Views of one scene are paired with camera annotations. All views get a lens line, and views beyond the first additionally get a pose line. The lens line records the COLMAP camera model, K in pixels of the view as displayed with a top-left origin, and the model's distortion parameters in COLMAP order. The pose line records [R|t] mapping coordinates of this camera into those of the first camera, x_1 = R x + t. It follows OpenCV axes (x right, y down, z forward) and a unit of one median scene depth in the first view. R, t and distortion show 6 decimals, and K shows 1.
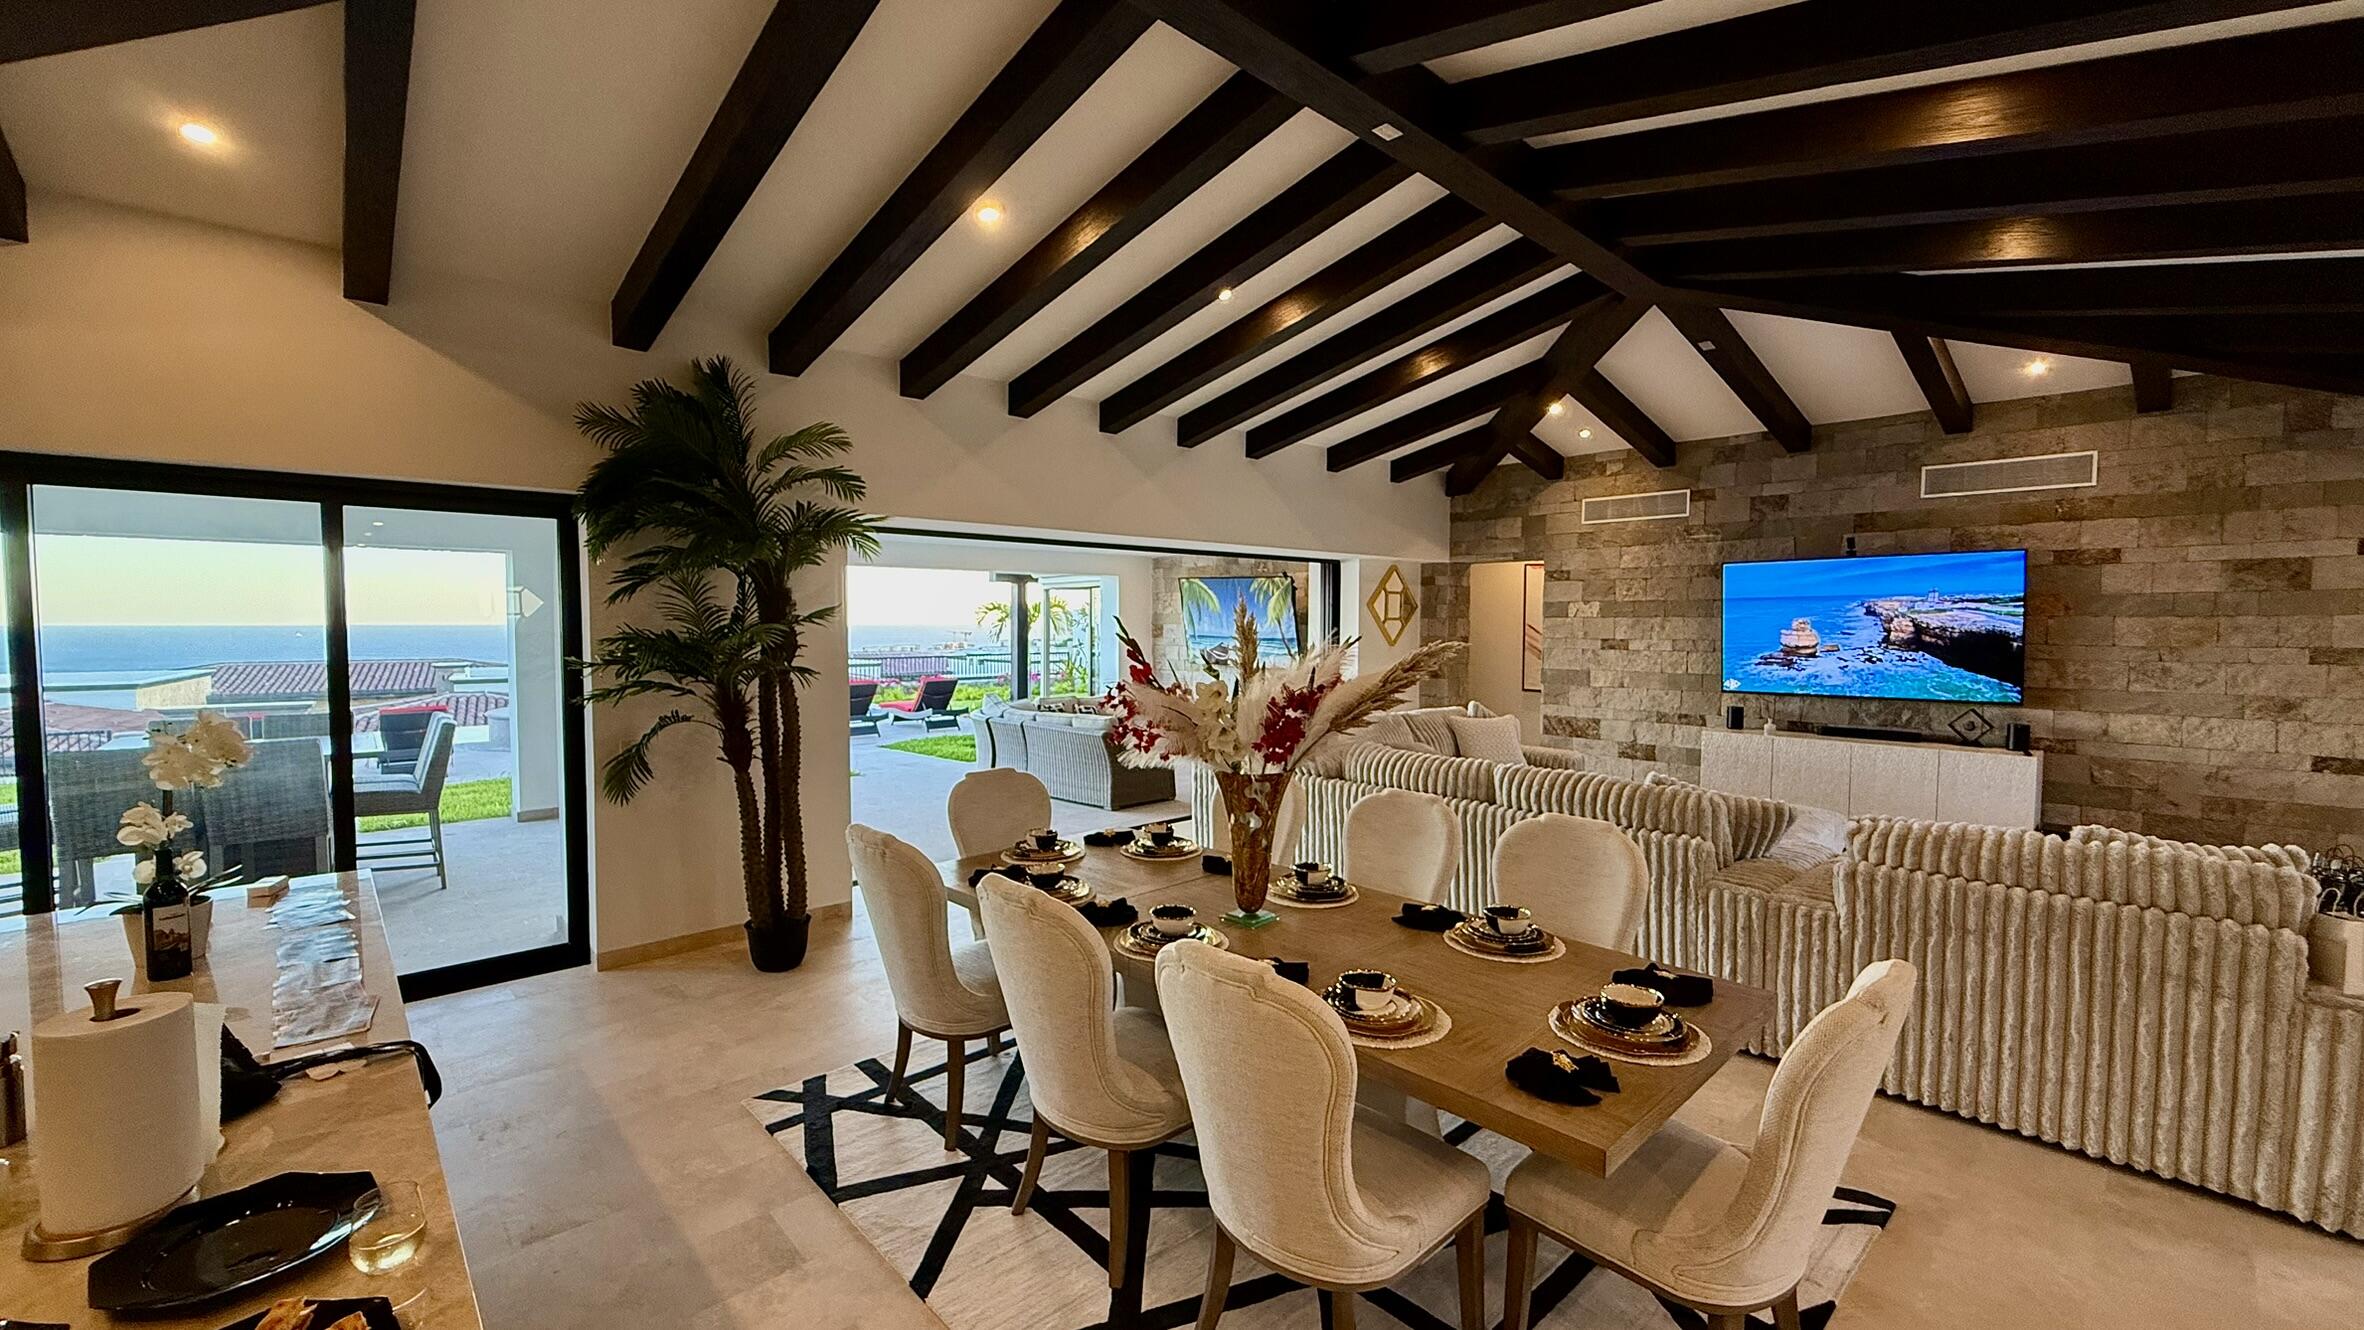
lens RADIAL K [[947.0, 0, 1182.0], [0, 947.0, 665.0], [0, 0, 1]] dist [0.000866, 0.000410]
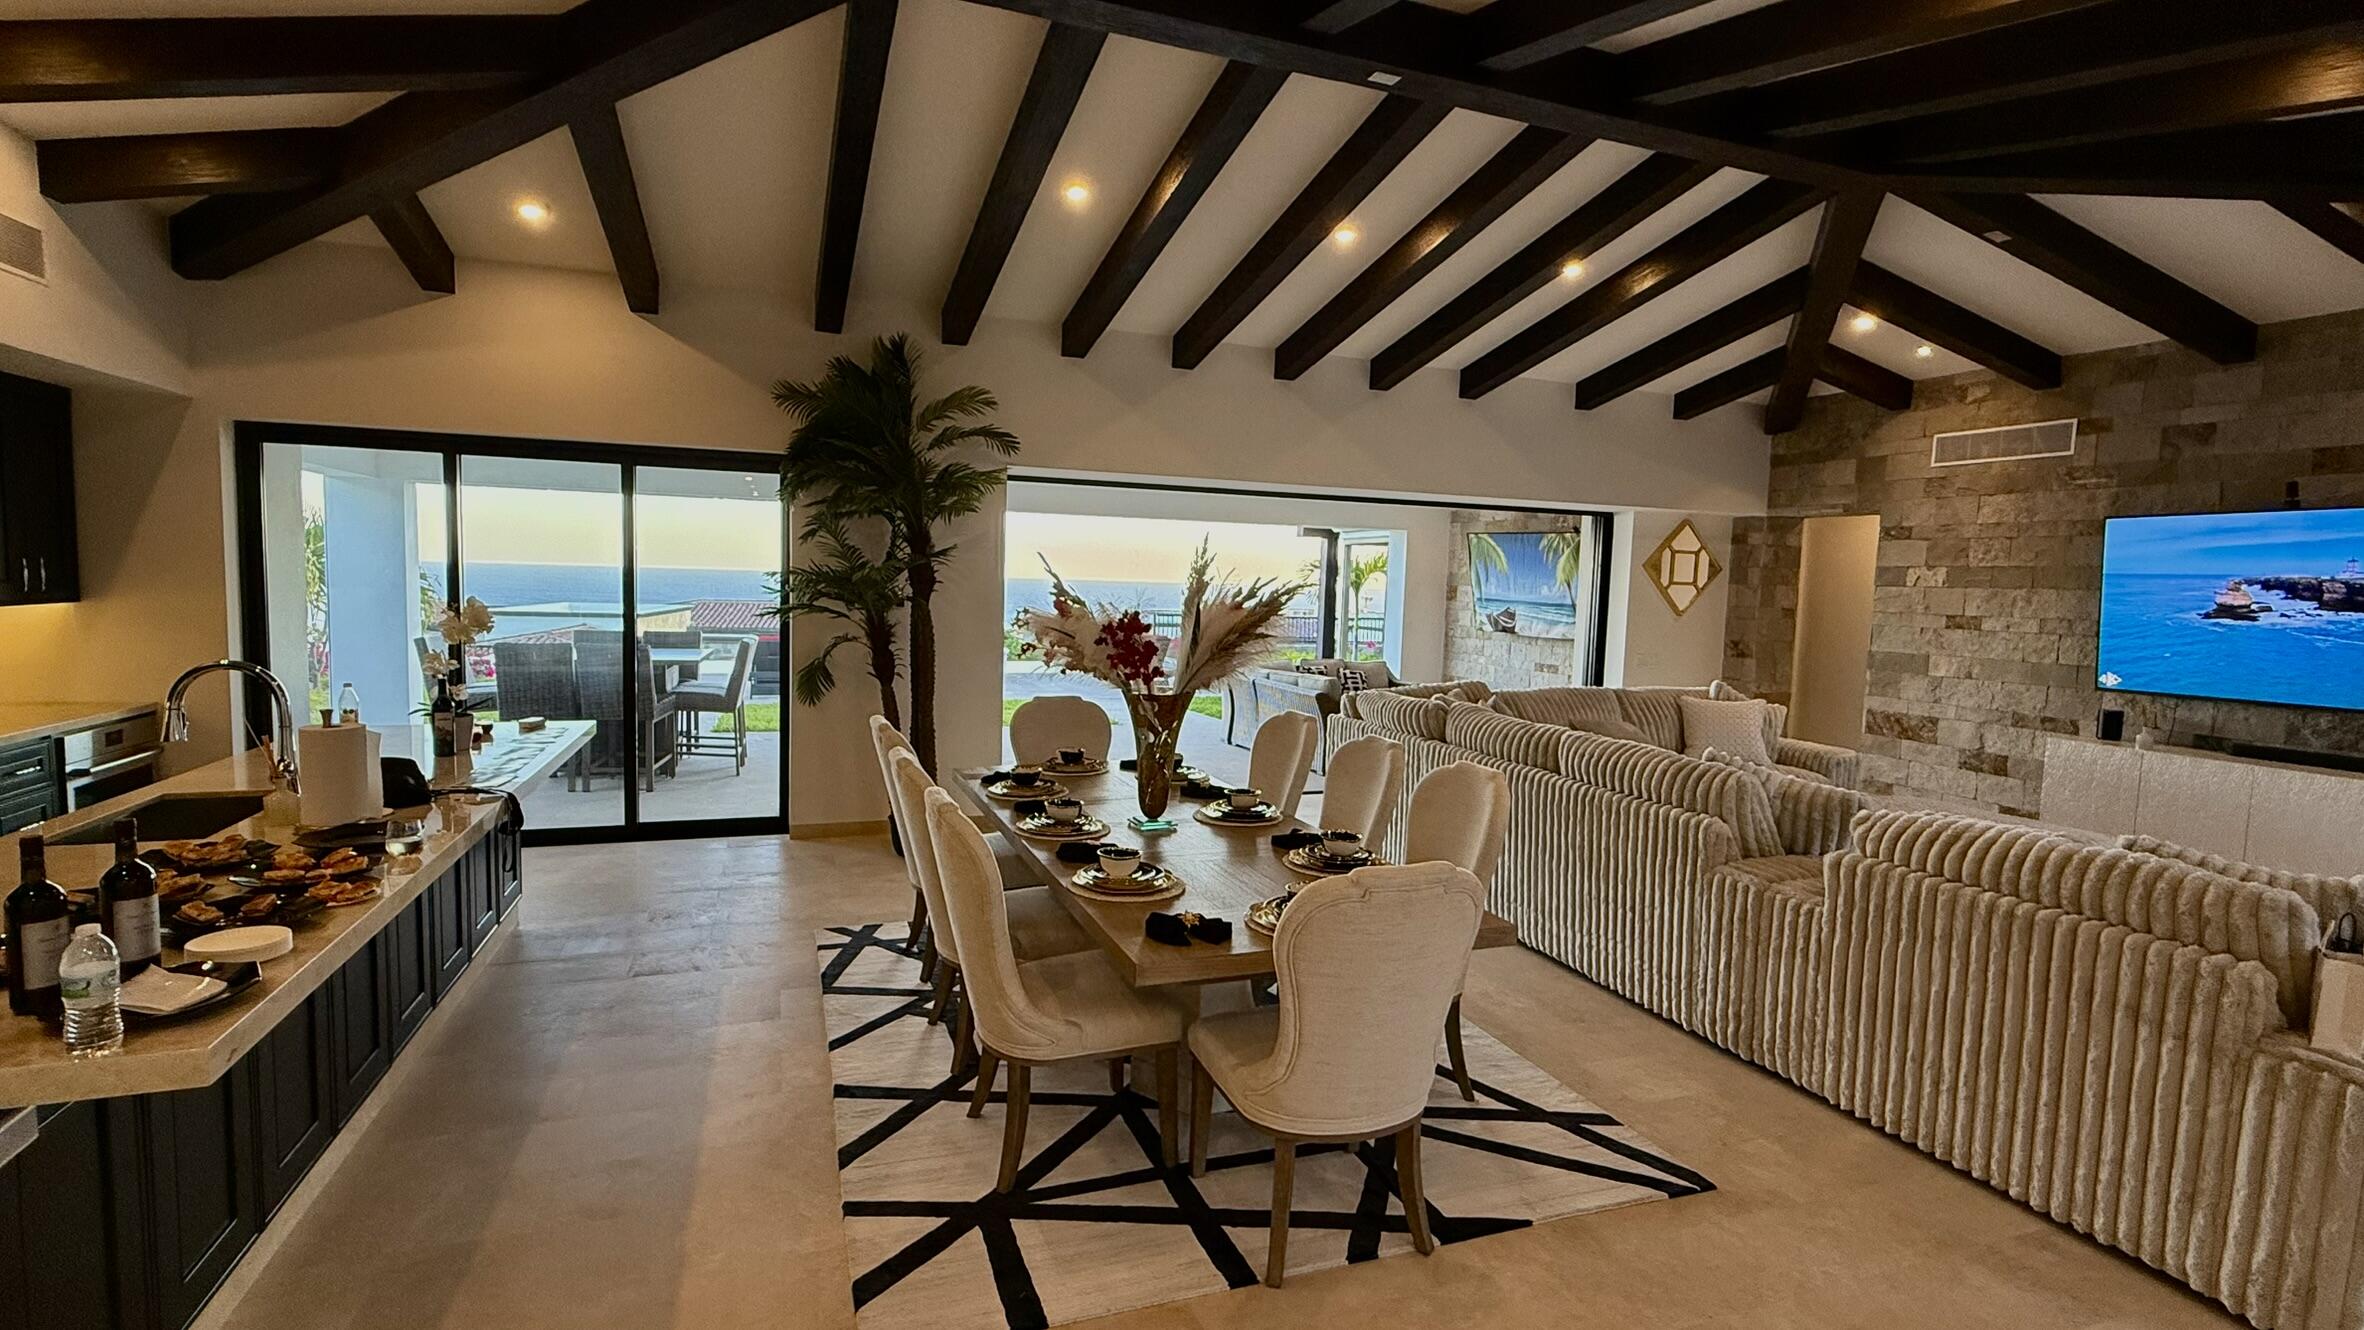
lens RADIAL K [[1091.4, 0, 1182.0], [0, 1091.4, 665.0], [0, 0, 1]] dist [0.000854, -0.000481]
pose [[0.923241, 0.056619, -0.380027, 0.337616], [-0.046652, 0.998284, 0.035394, 0.017648], [0.381379, -0.014949, 0.924298, -0.107904]]
